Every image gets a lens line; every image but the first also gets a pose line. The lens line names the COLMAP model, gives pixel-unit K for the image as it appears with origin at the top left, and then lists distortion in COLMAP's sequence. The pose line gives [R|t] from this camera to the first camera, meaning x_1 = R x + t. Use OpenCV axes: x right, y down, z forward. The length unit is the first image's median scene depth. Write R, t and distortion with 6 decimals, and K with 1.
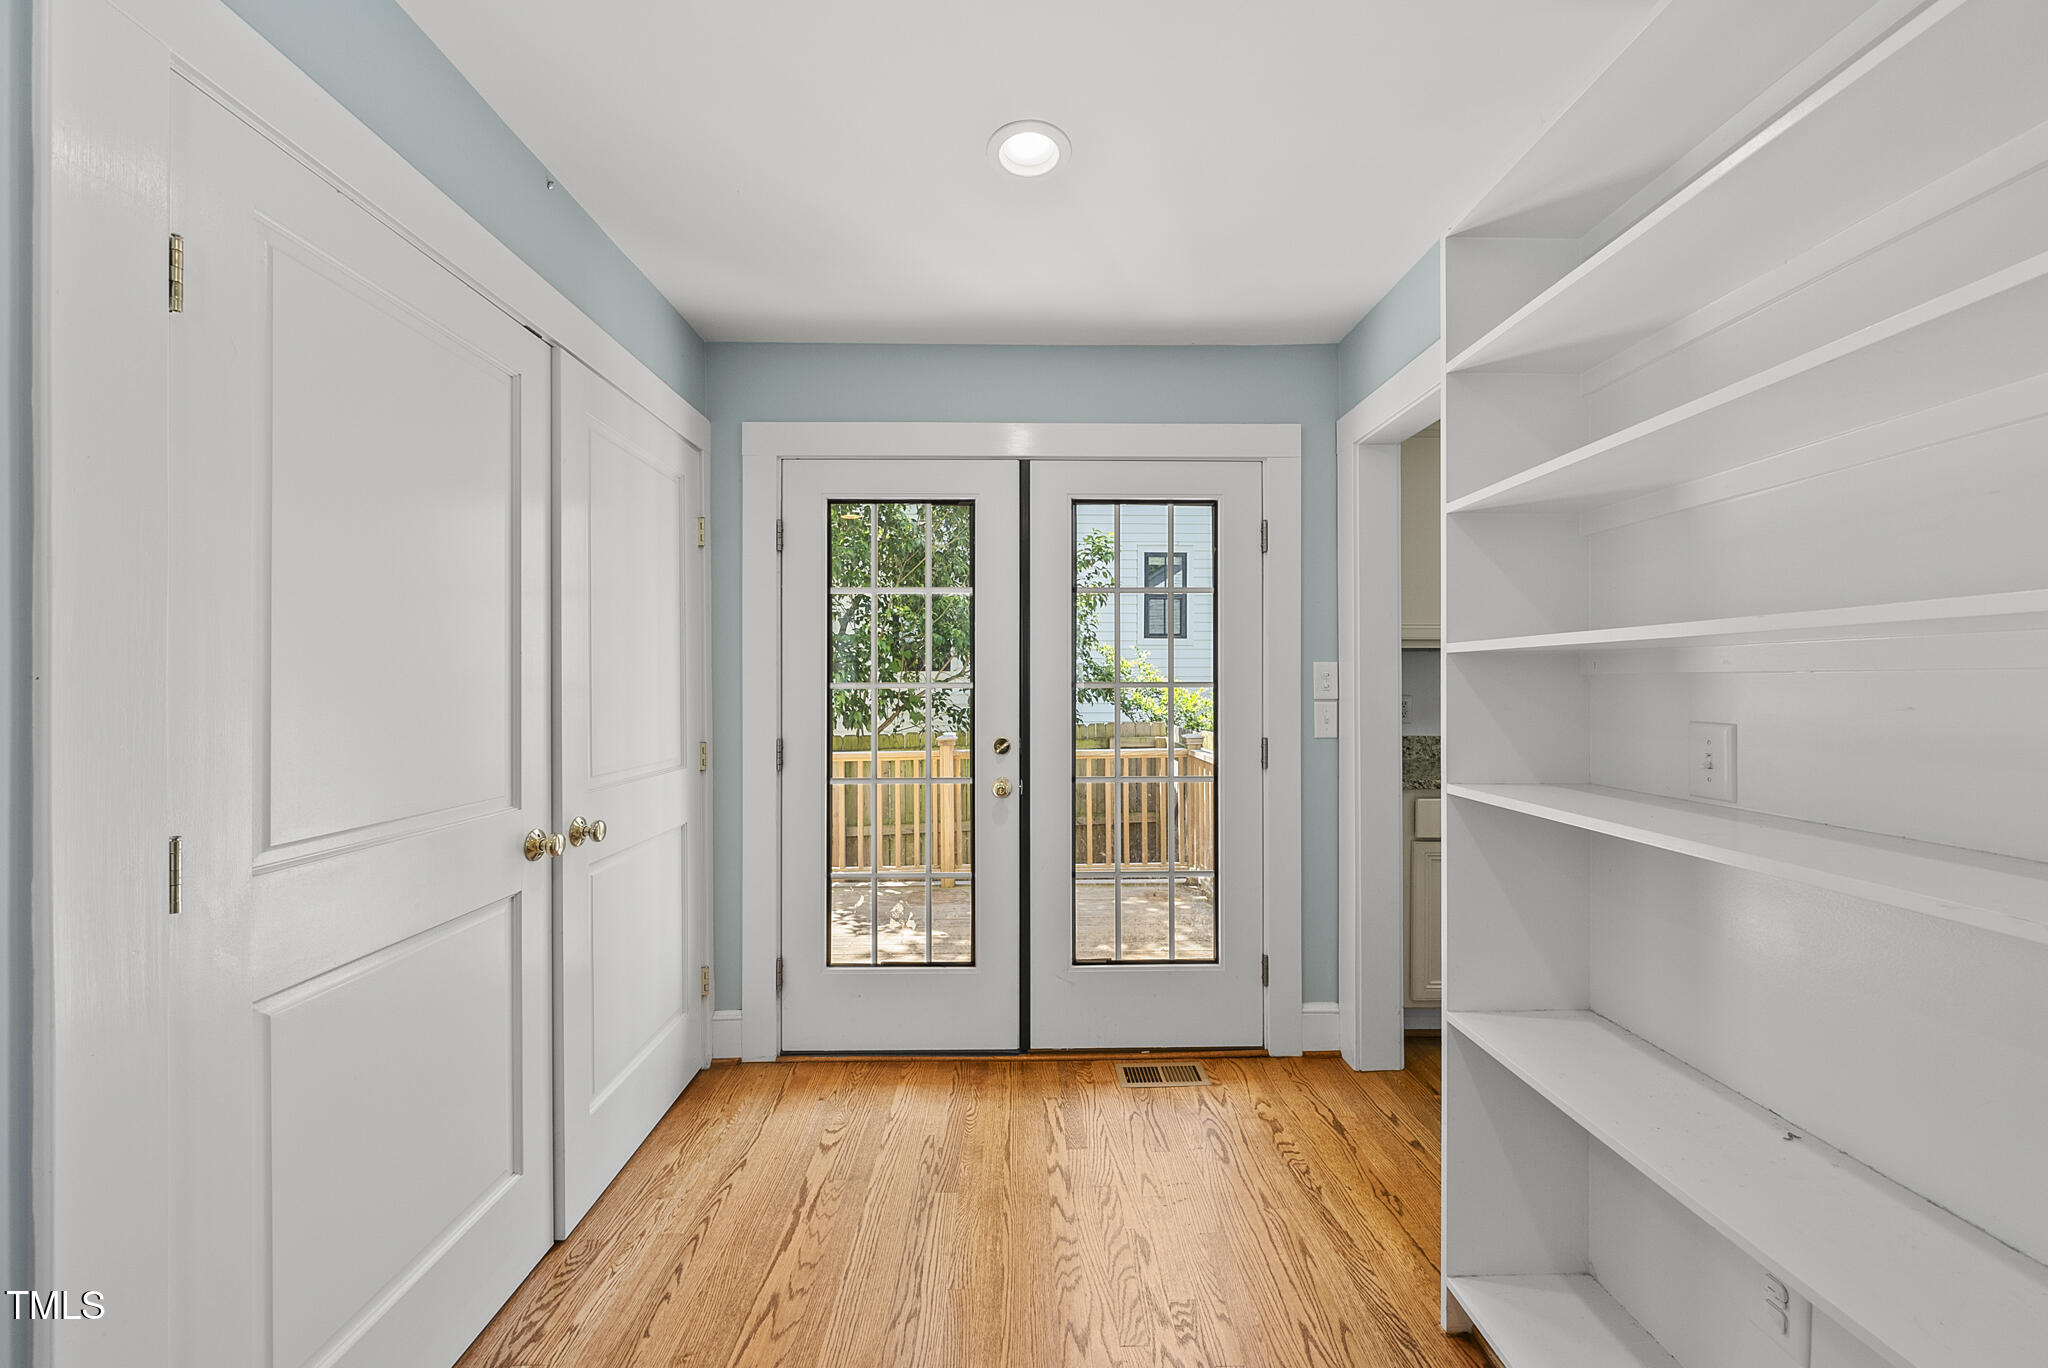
lens RADIAL K [[735.8, 0, 1026.8], [0, 735.8, 682.2], [0, 0, 1]] dist [-0.002354, -0.000511]
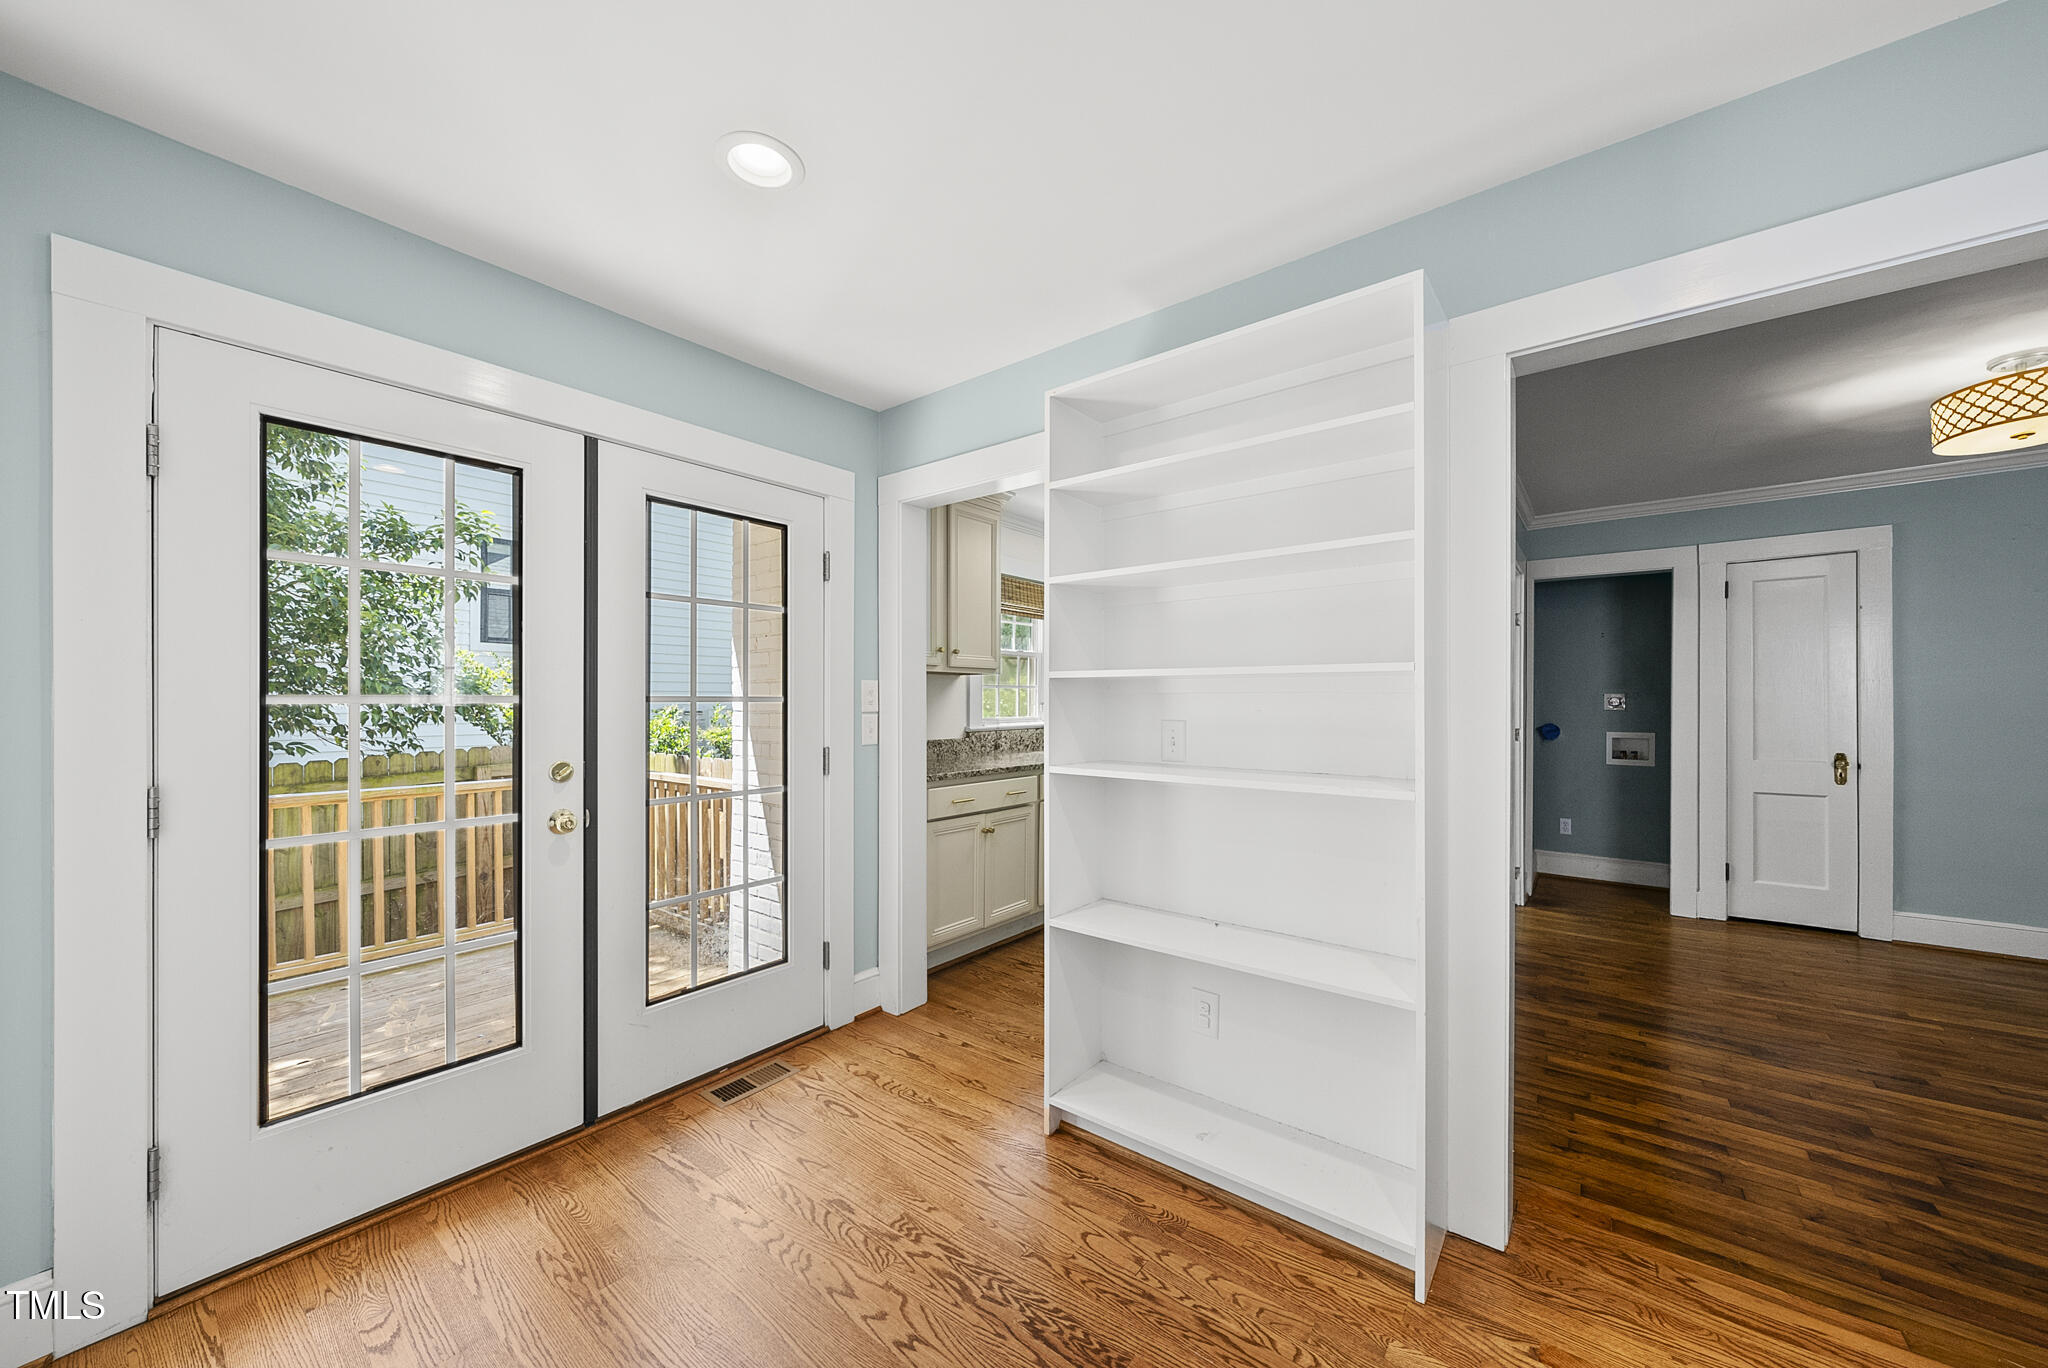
lens RADIAL K [[735.8, 0, 1048.6], [0, 735.8, 704.7], [0, 0, 1]] dist [-0.002354, -0.000511]
pose [[0.621797, -0.003089, 0.783173, -0.348161], [-0.003753, 0.999969, 0.006924, 0.002238], [-0.783170, -0.007244, 0.621766, 0.046657]]
